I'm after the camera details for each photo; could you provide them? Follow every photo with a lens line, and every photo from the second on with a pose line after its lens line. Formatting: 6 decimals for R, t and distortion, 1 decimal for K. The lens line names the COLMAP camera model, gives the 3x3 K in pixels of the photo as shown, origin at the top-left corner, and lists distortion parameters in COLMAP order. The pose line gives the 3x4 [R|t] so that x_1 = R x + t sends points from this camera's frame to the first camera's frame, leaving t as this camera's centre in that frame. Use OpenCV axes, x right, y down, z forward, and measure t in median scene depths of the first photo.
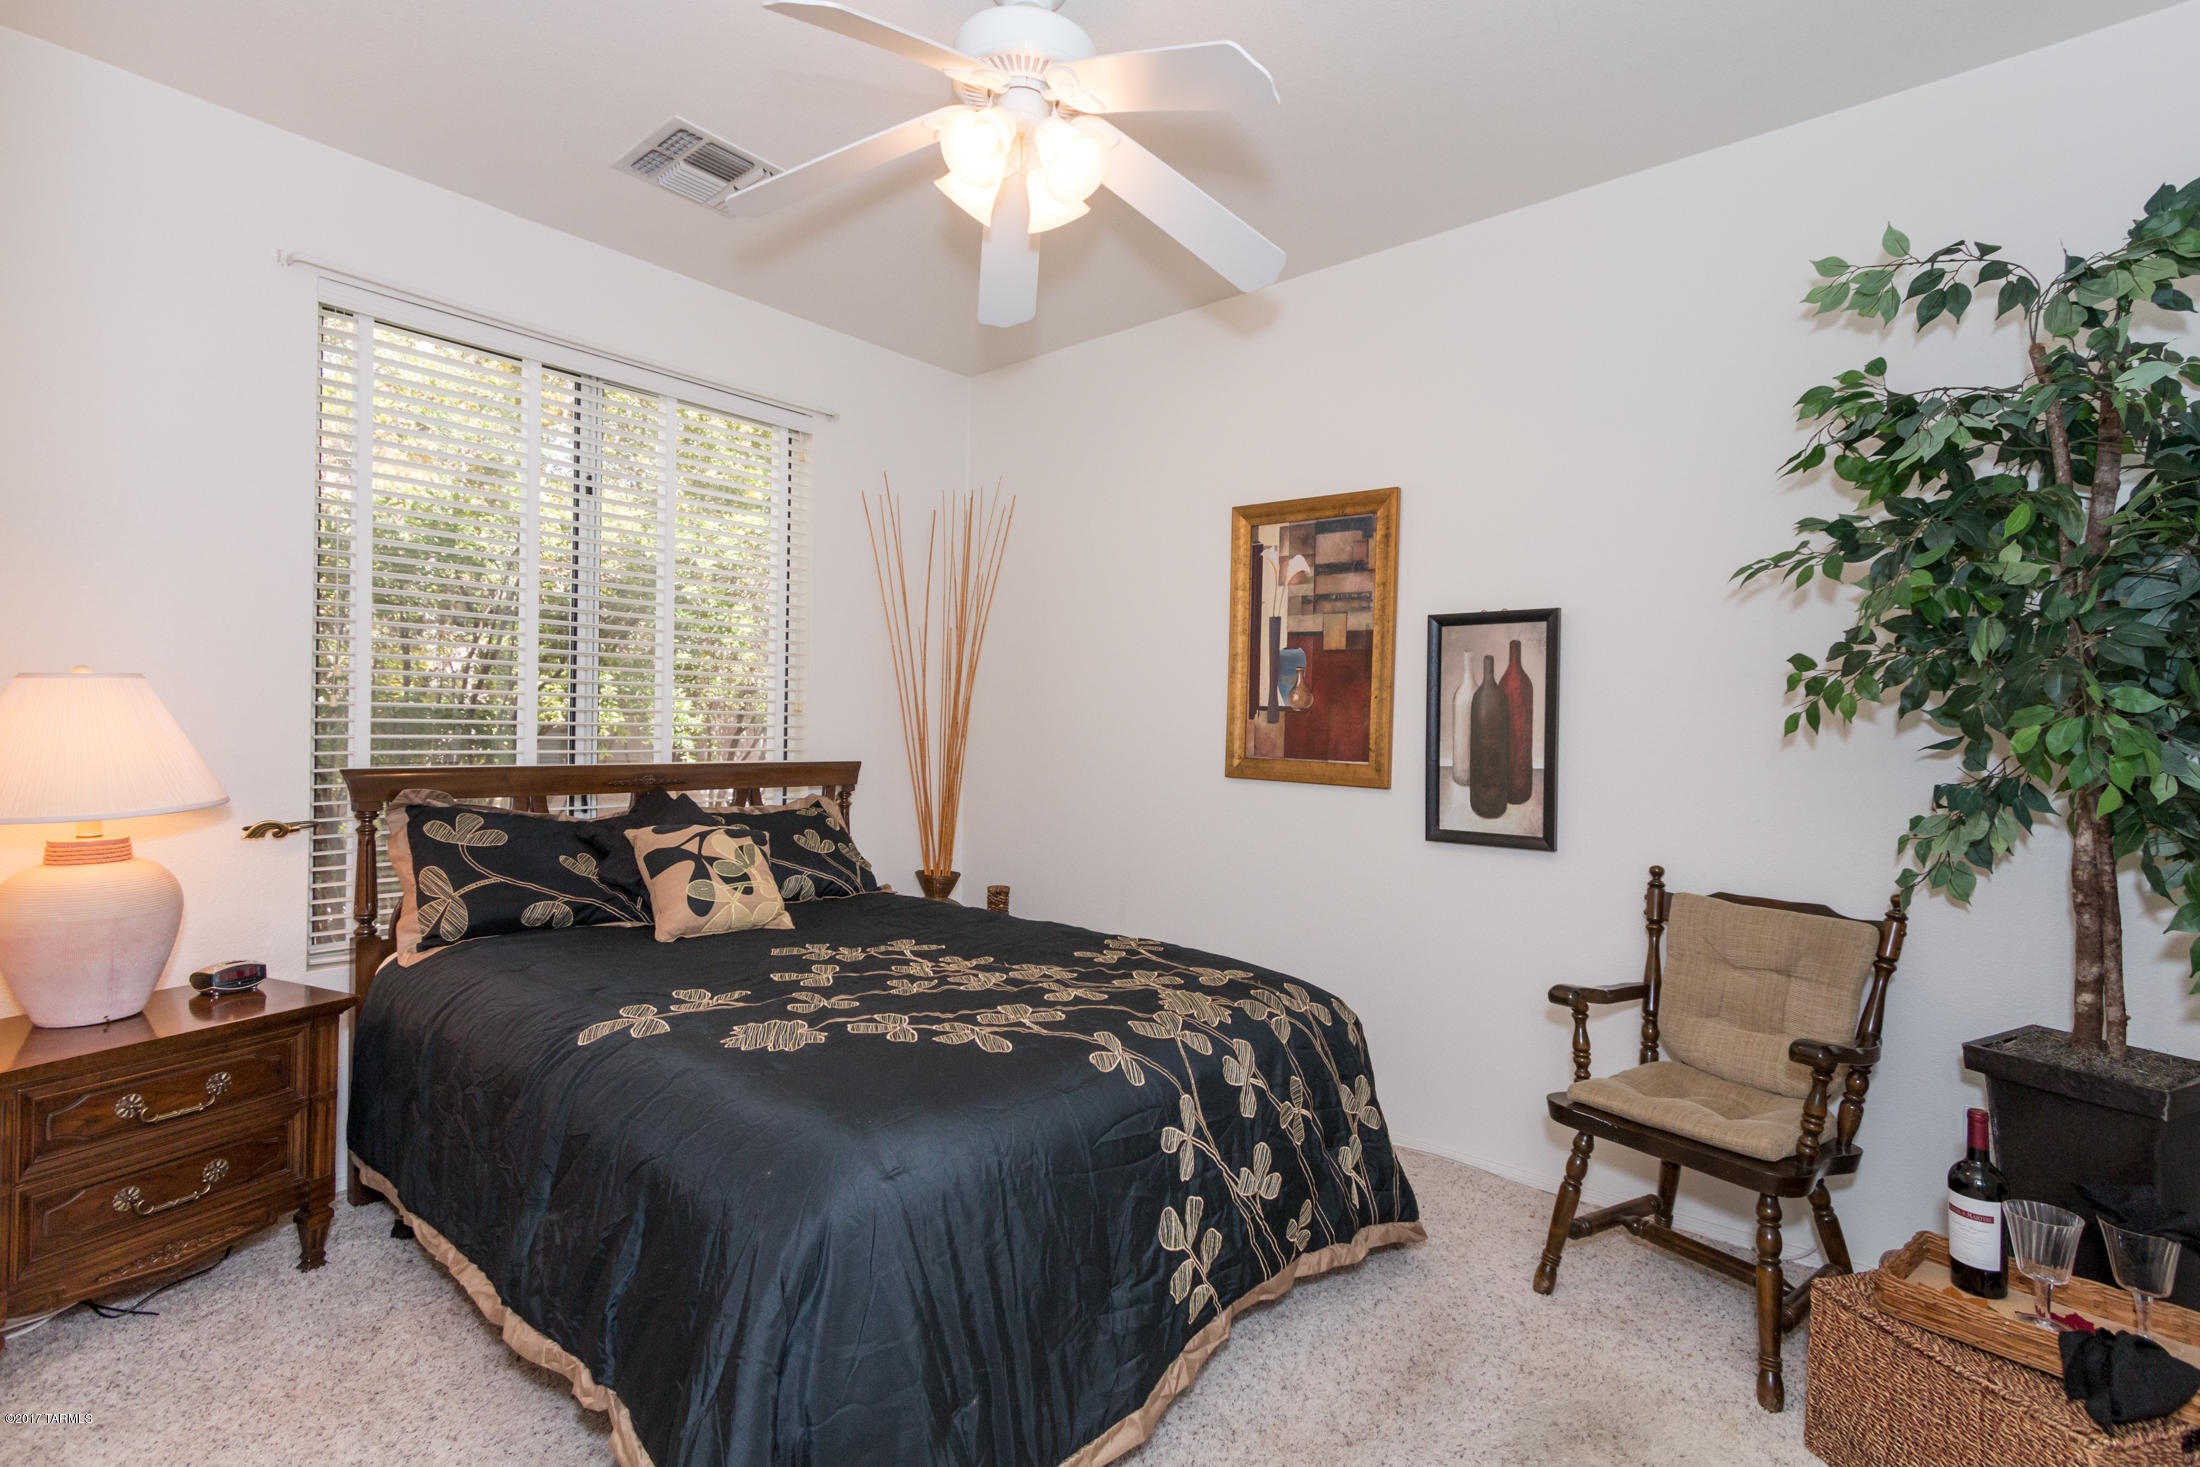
lens RADIAL K [[1020.8, 0, 1095.1], [0, 1020.8, 727.0], [0, 0, 1]] dist [0.000359, -0.000285]
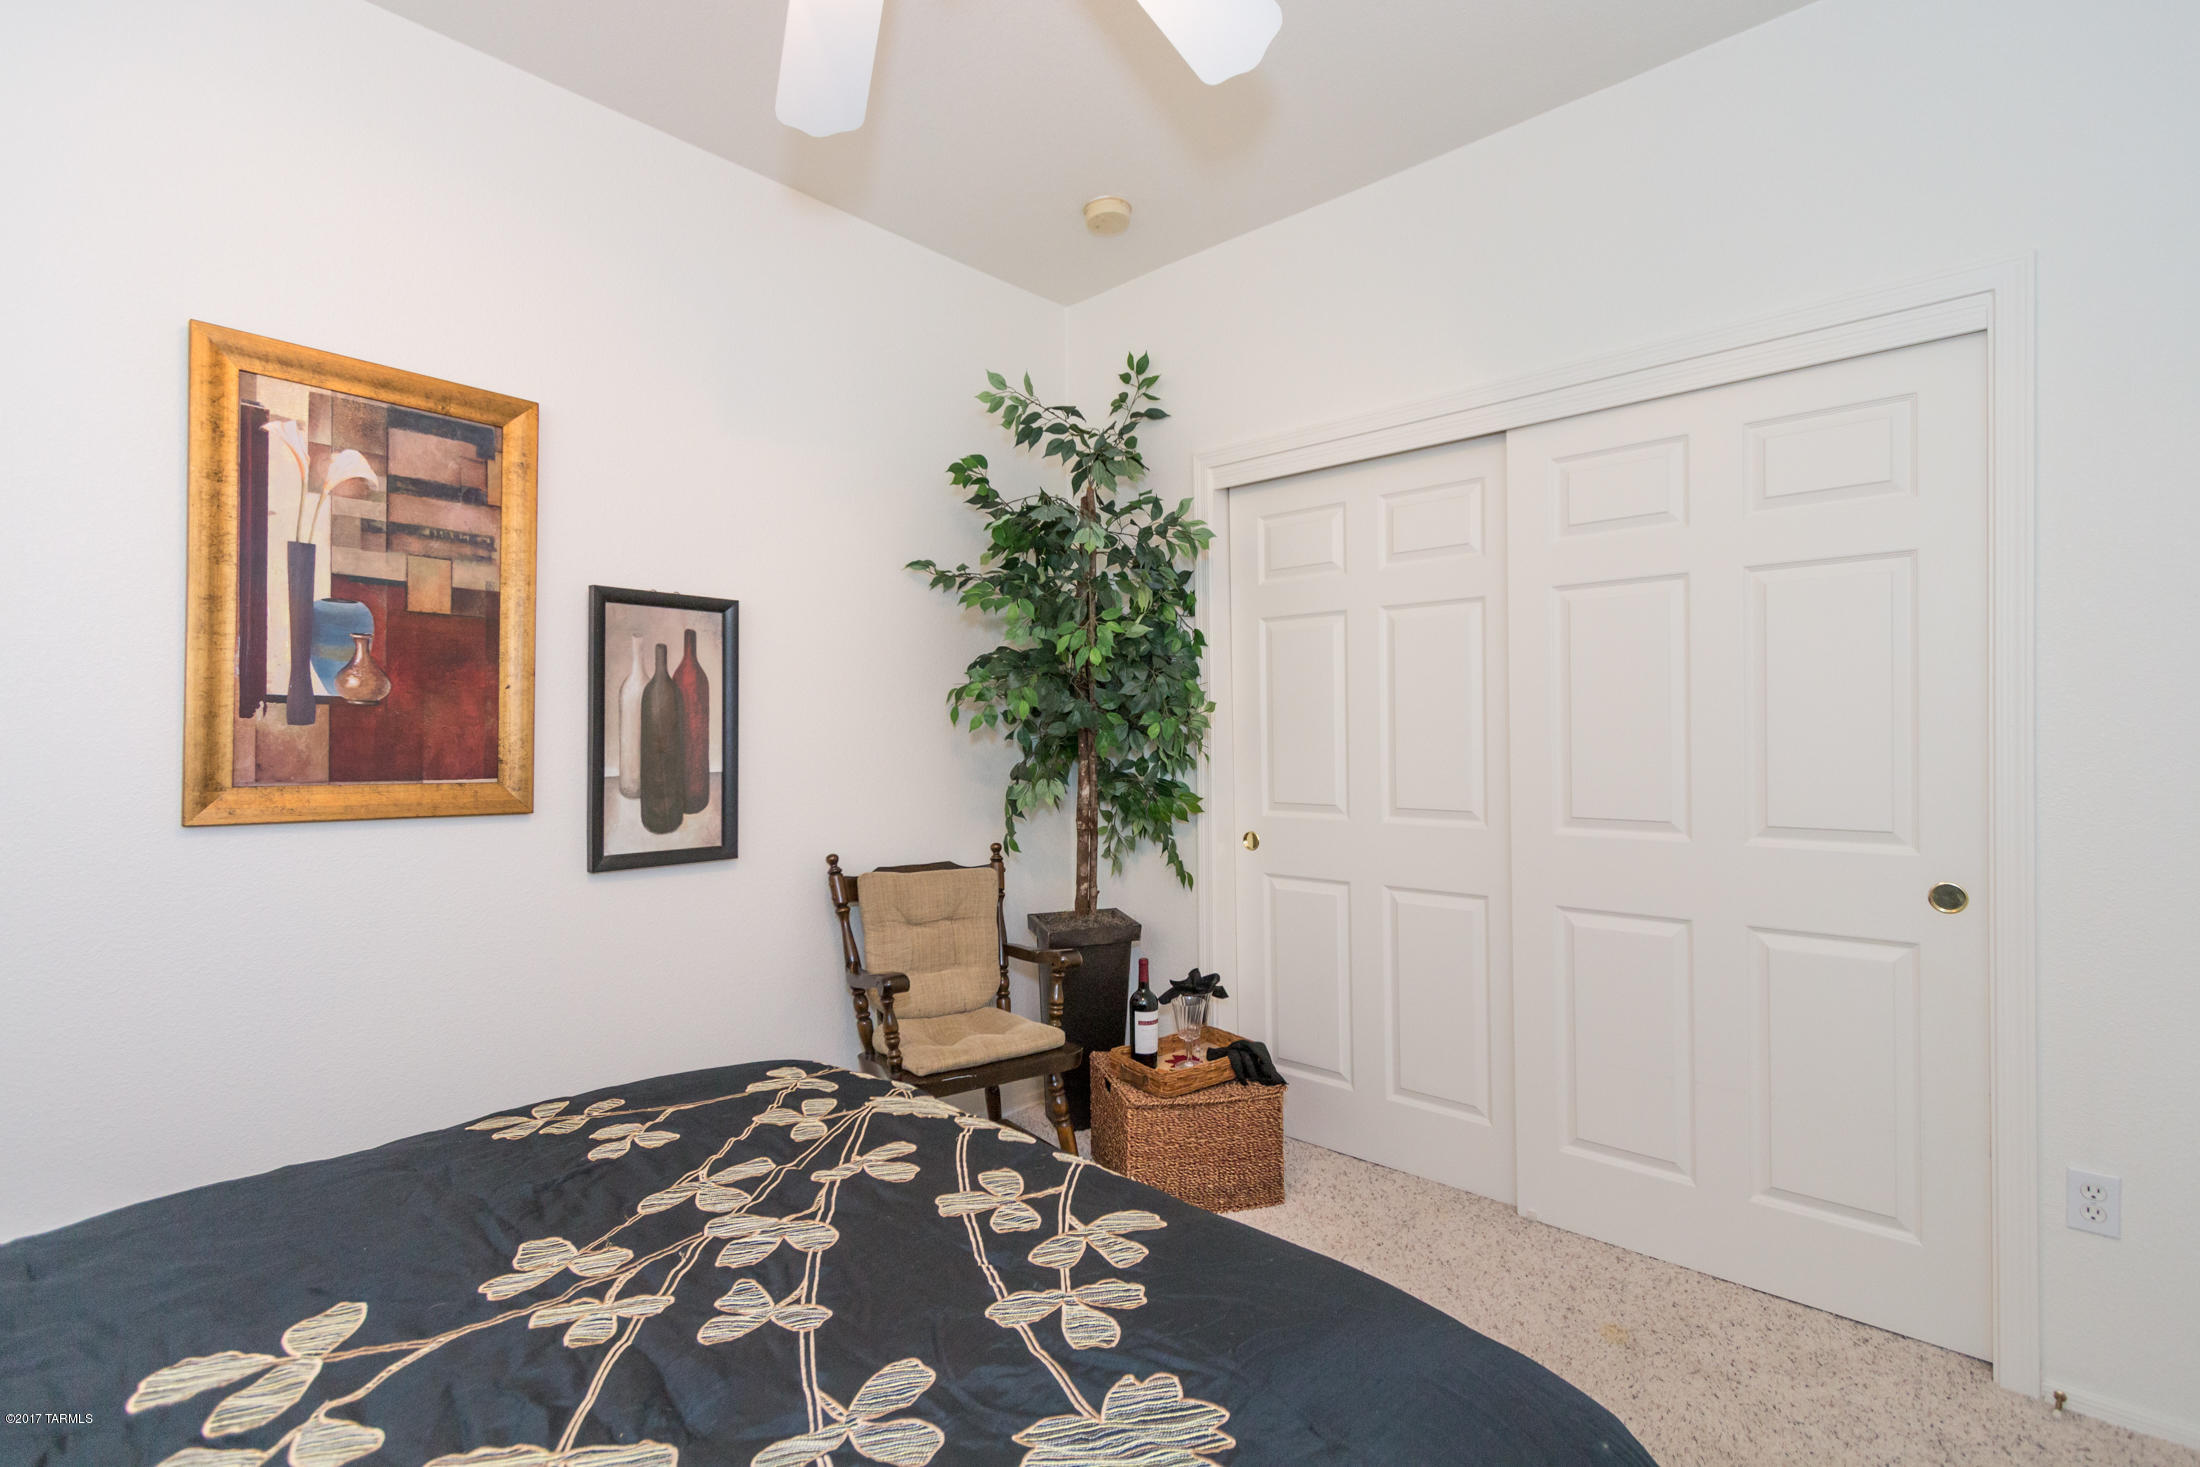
lens RADIAL K [[1003.6, 0, 1089.7], [0, 1003.6, 743.9], [0, 0, 1]] dist [0.000784, -0.000080]
pose [[0.048702, -0.024932, 0.998502, -0.414359], [0.005258, 0.999681, 0.024705, -0.004738], [-0.998800, 0.004047, 0.048818, 0.565990]]
